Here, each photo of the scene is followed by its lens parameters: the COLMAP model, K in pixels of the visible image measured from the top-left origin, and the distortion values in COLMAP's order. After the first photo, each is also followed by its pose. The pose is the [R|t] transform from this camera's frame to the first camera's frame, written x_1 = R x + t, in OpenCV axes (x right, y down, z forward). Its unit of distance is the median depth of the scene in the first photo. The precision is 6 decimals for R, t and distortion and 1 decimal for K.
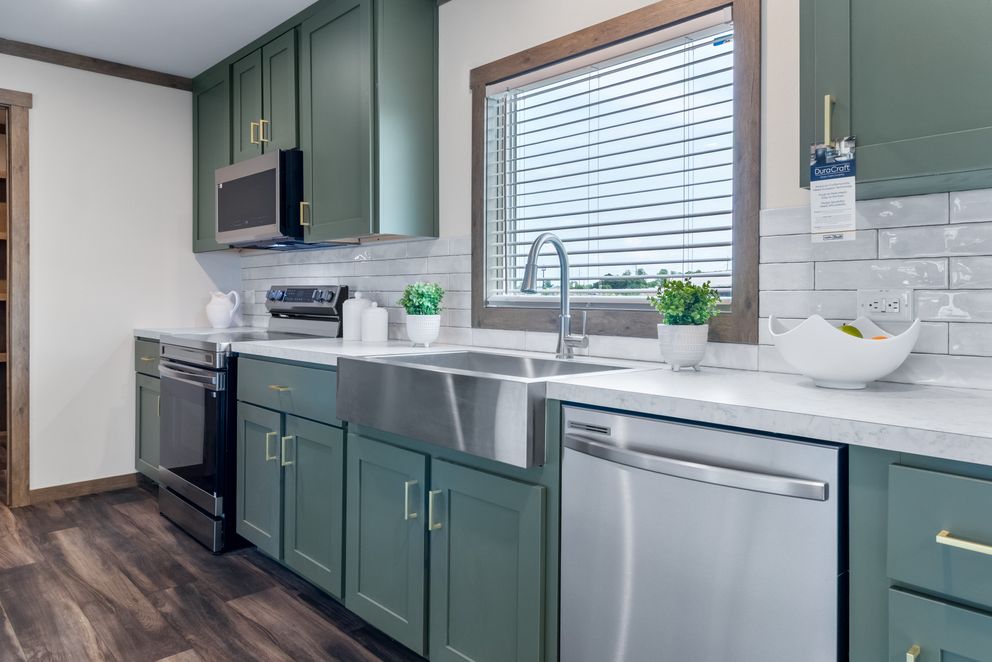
lens RADIAL K [[664.8, 0, 487.6], [0, 664.8, 295.5], [0, 0, 1]] dist [0.002443, -0.002136]
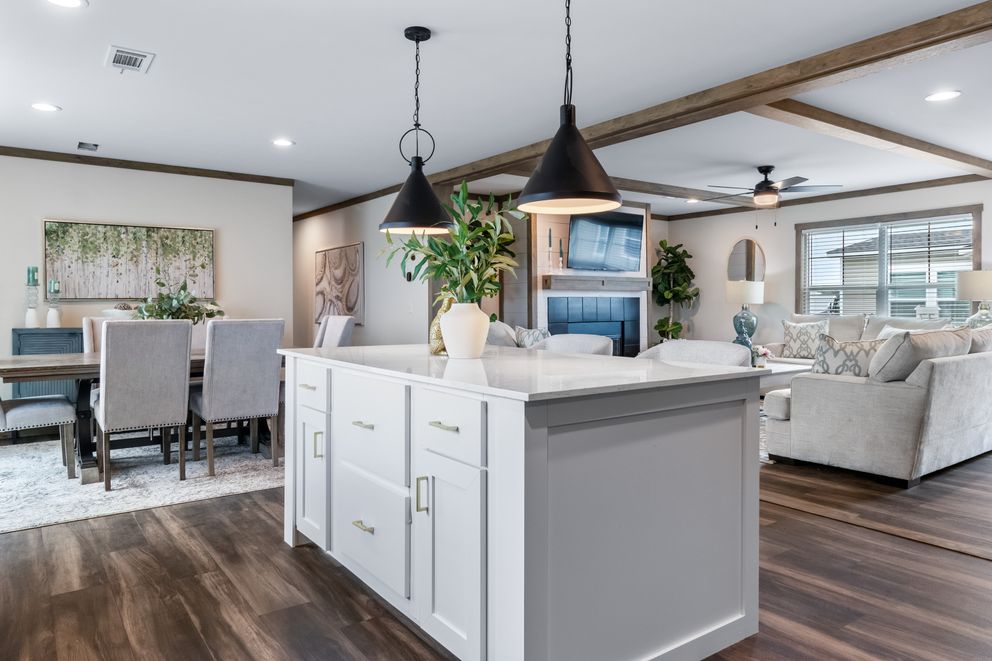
lens RADIAL K [[661.7, 0, 493.0], [0, 661.7, 307.2], [0, 0, 1]] dist [0.001899, -0.001165]
pose [[-0.991847, -0.002922, 0.127400, -1.221634], [-0.002311, 0.999985, 0.004944, -0.002337], [-0.127413, 0.004610, -0.991839, 1.831948]]
